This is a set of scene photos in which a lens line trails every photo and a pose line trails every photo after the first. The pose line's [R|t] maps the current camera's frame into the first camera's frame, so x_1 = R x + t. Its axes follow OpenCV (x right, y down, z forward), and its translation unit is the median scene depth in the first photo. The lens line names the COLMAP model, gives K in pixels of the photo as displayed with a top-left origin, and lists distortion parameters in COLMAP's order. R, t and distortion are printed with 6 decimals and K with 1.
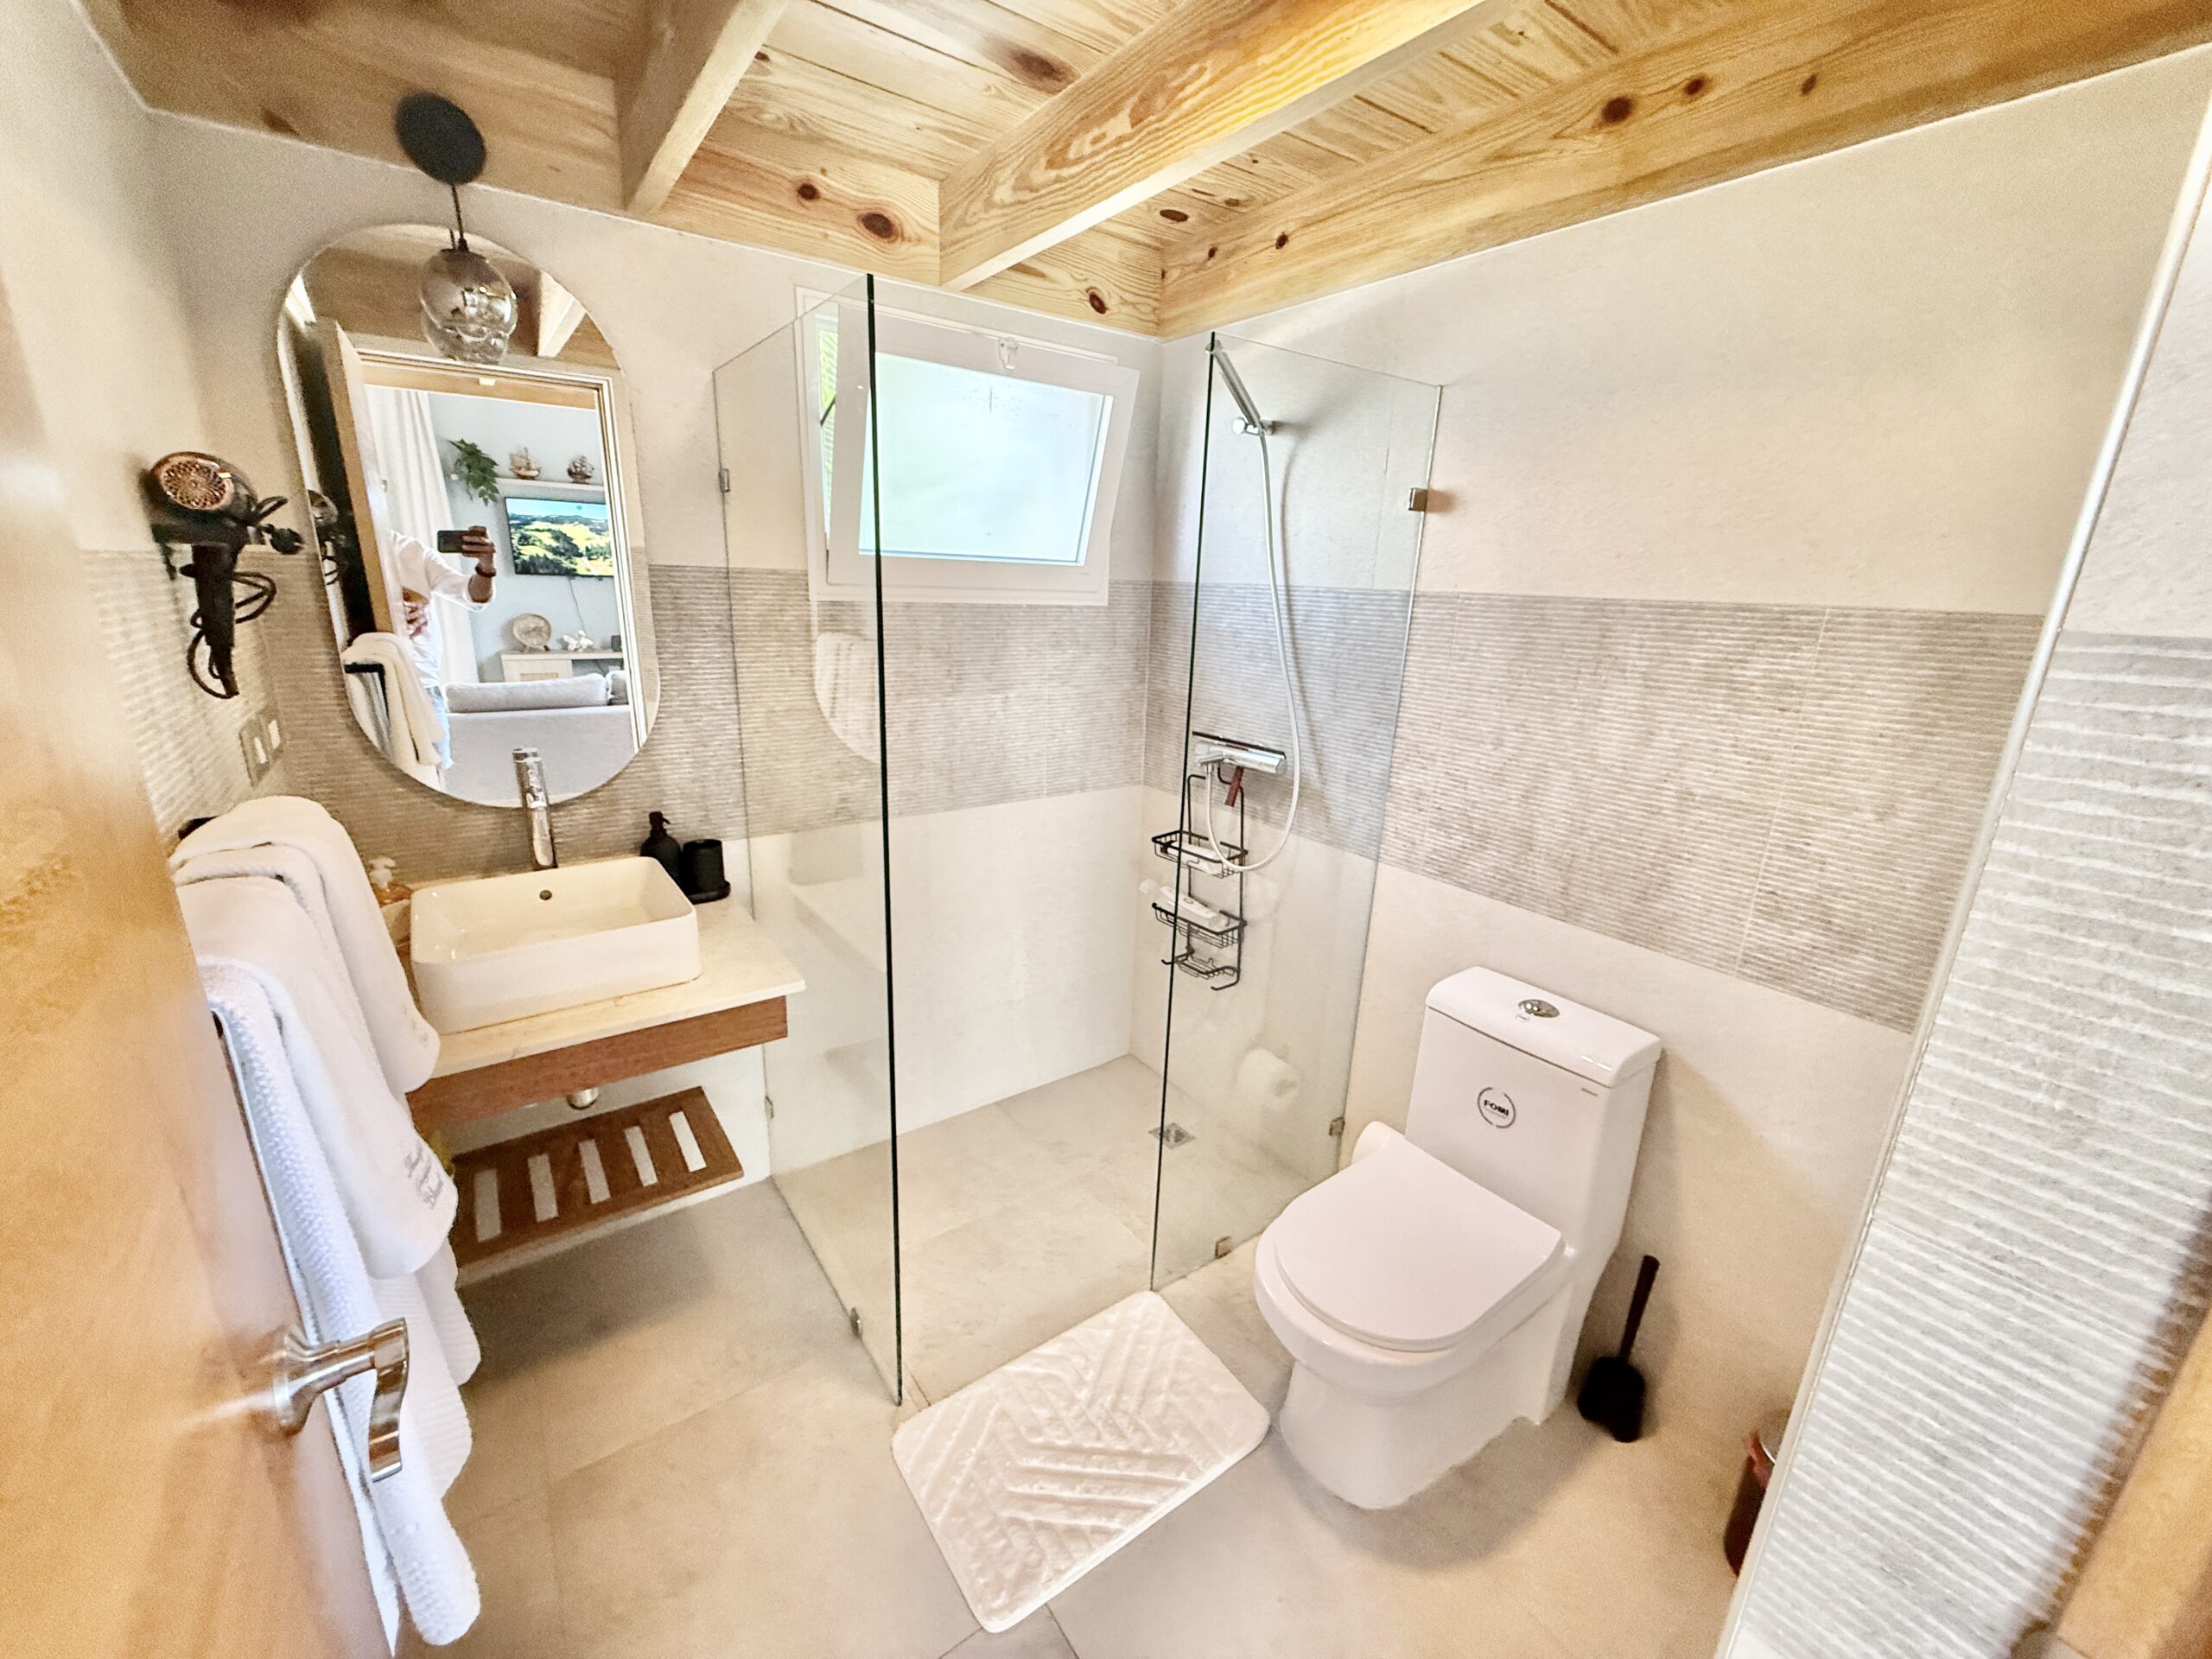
lens RADIAL K [[876.2, 0, 1107.0], [0, 876.2, 832.7], [0, 0, 1]] dist [-0.000939, 0.000058]
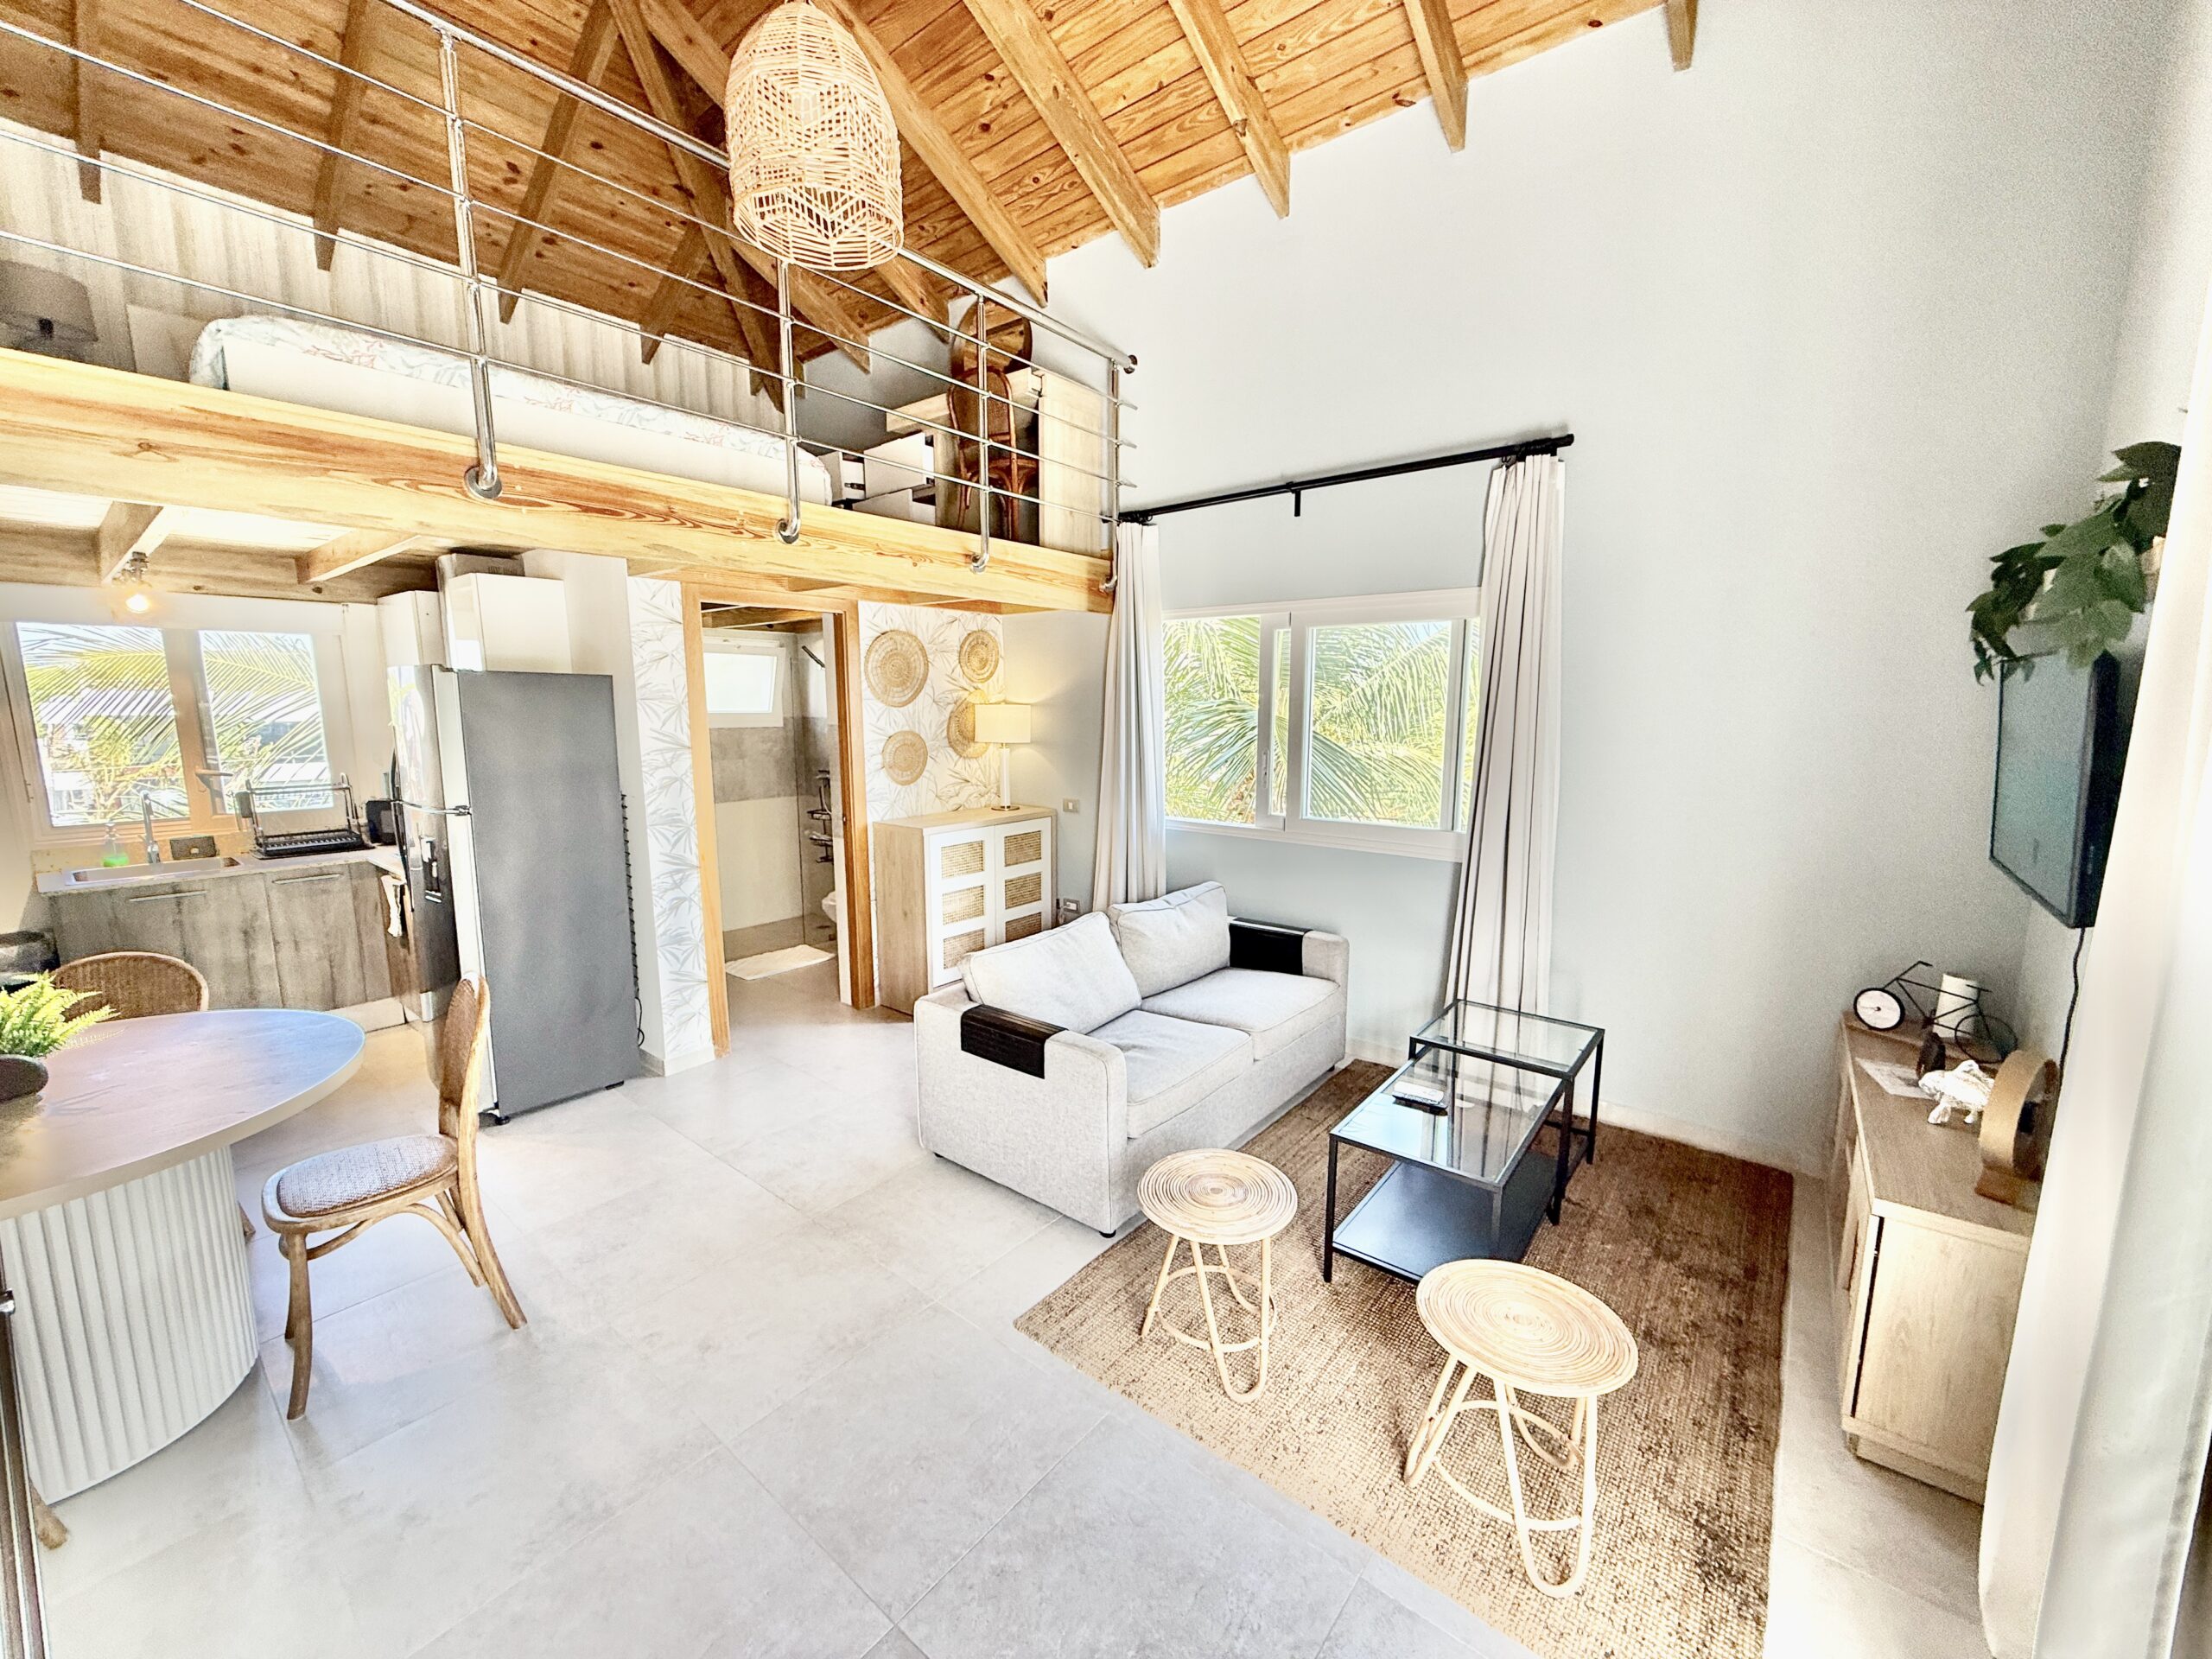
lens RADIAL K [[876.2, 0, 1107.0], [0, 876.2, 832.7], [0, 0, 1]] dist [-0.000939, 0.000058]
pose [[0.966041, -0.071313, 0.248353, 0.287691], [0.102747, 0.987922, -0.115988, 0.502117], [-0.237082, 0.137566, 0.961700, -1.876519]]
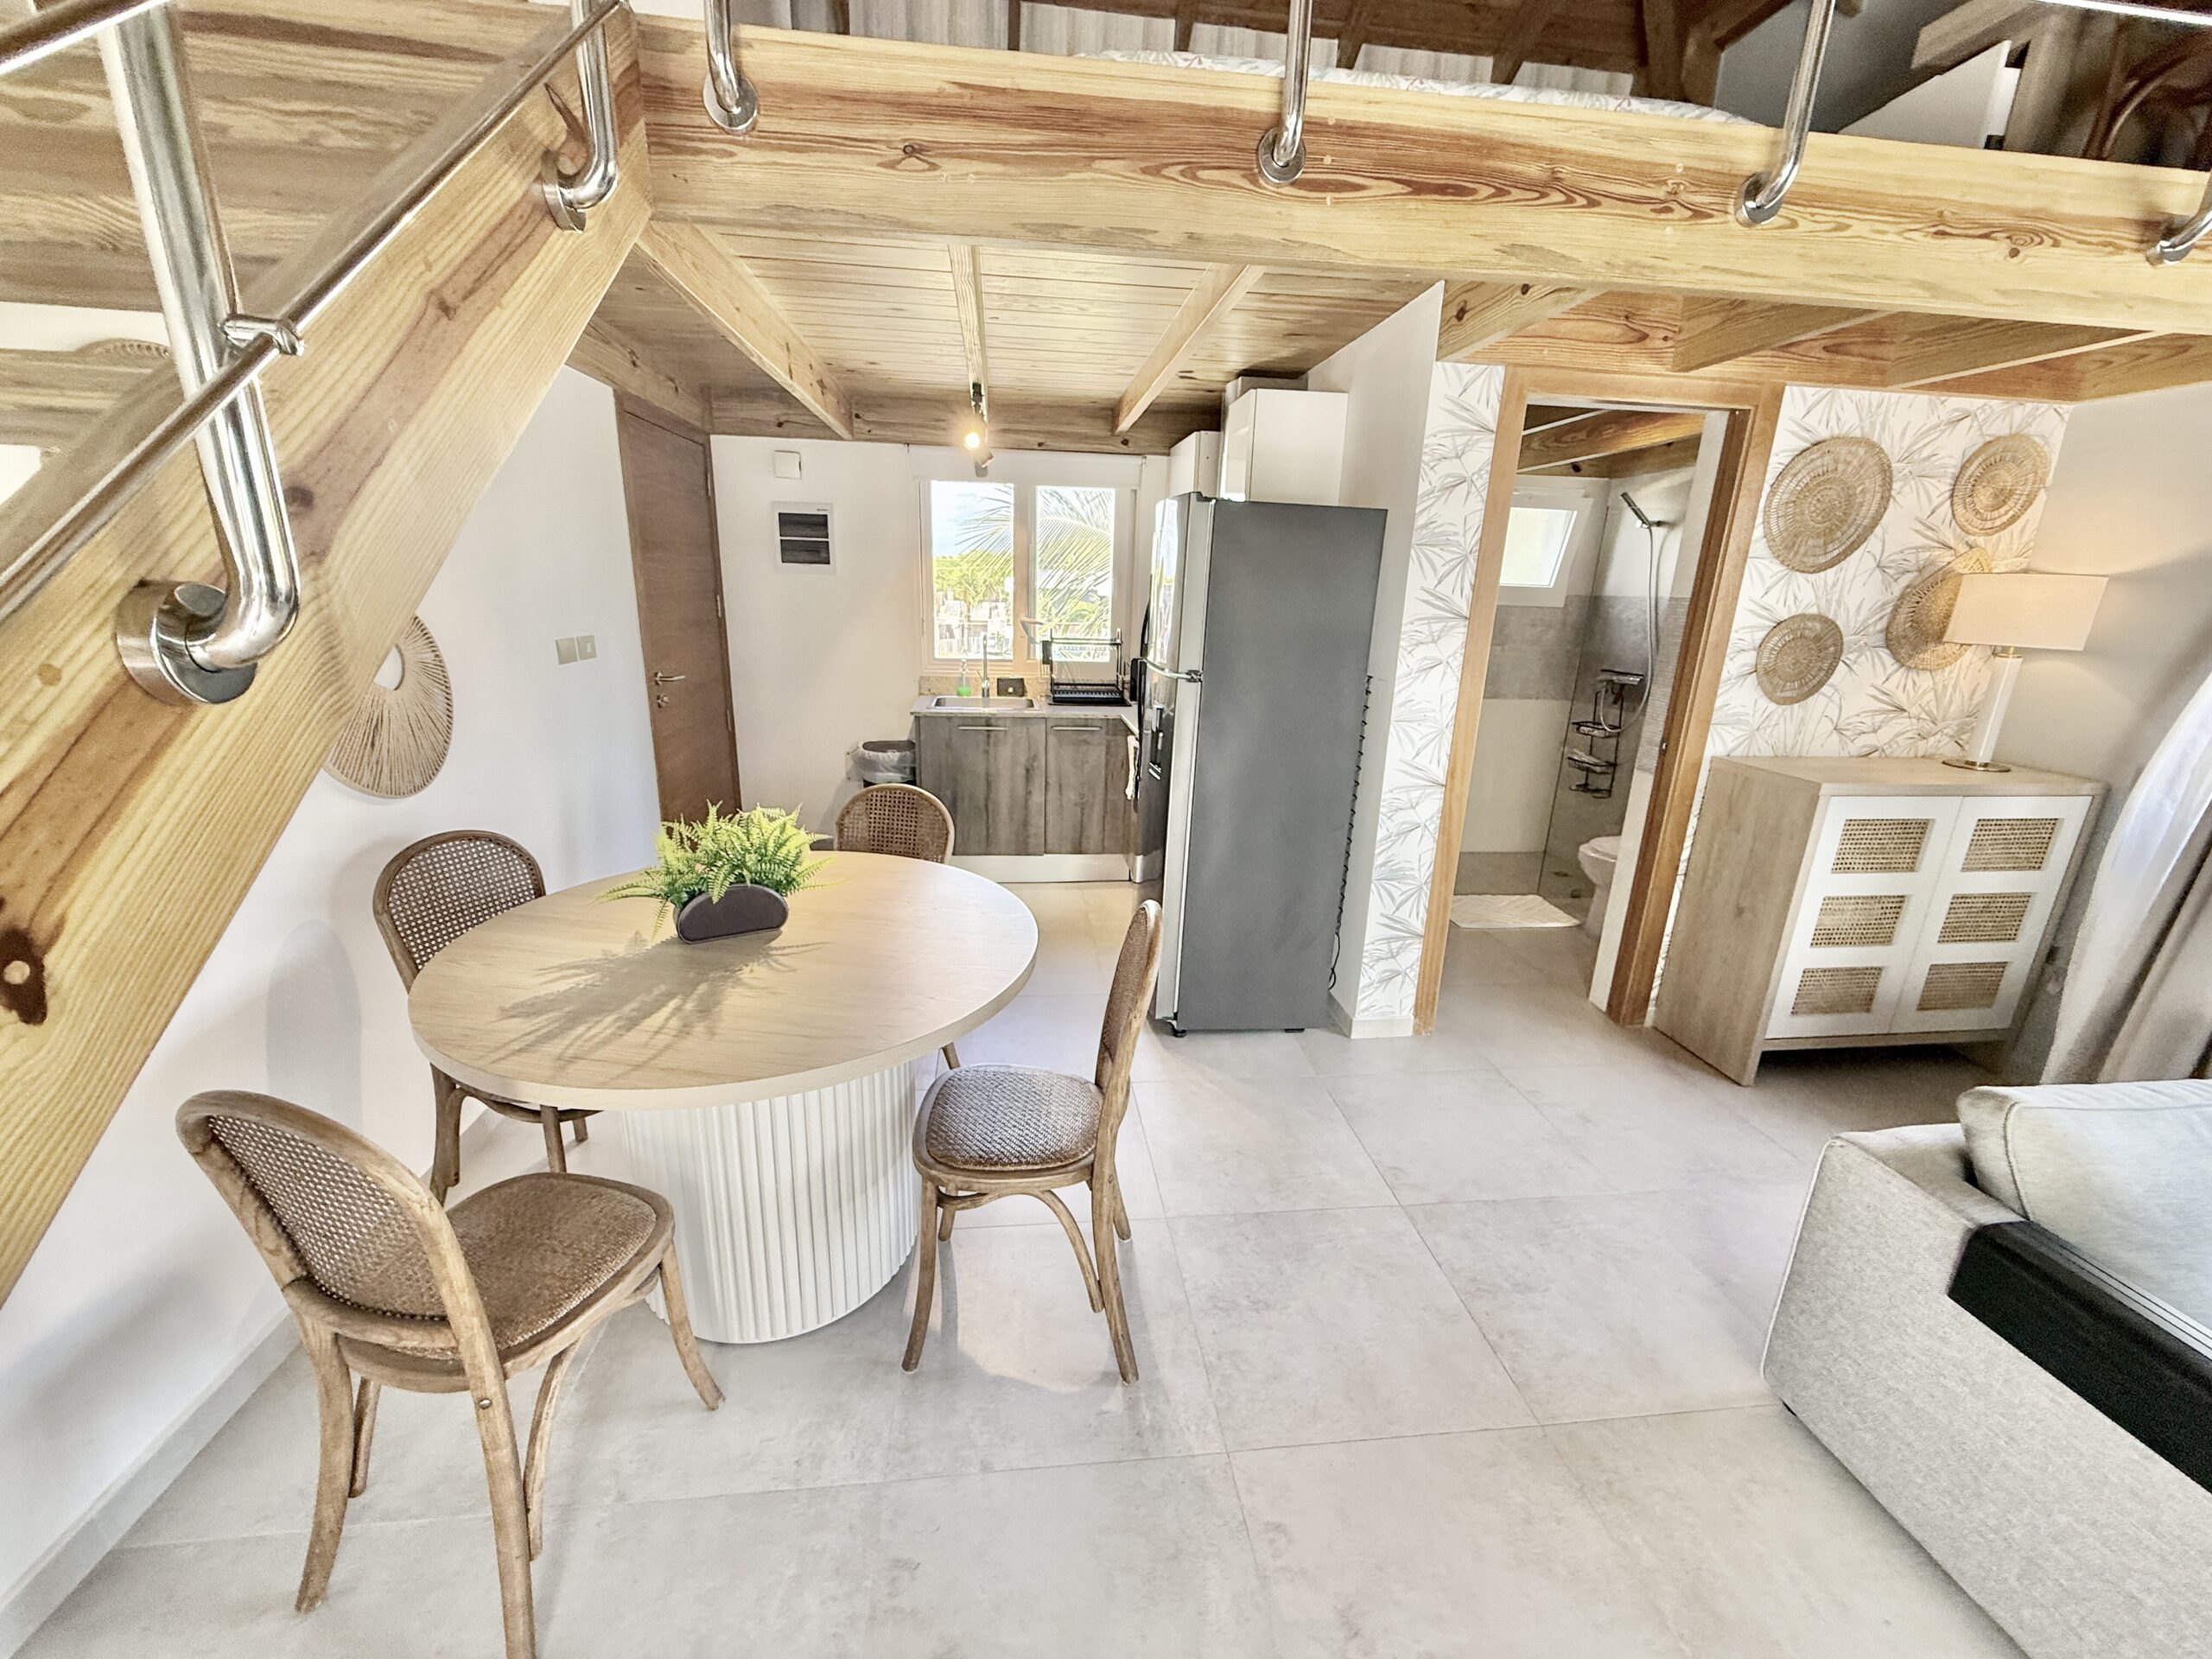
lens RADIAL K [[876.2, 0, 1107.0], [0, 876.2, 832.7], [0, 0, 1]] dist [-0.000939, 0.000058]
pose [[0.871033, 0.129622, -0.473813, 0.116269], [-0.139329, 0.990136, 0.014738, 0.401829], [0.471050, 0.053178, 0.880502, -1.347414]]
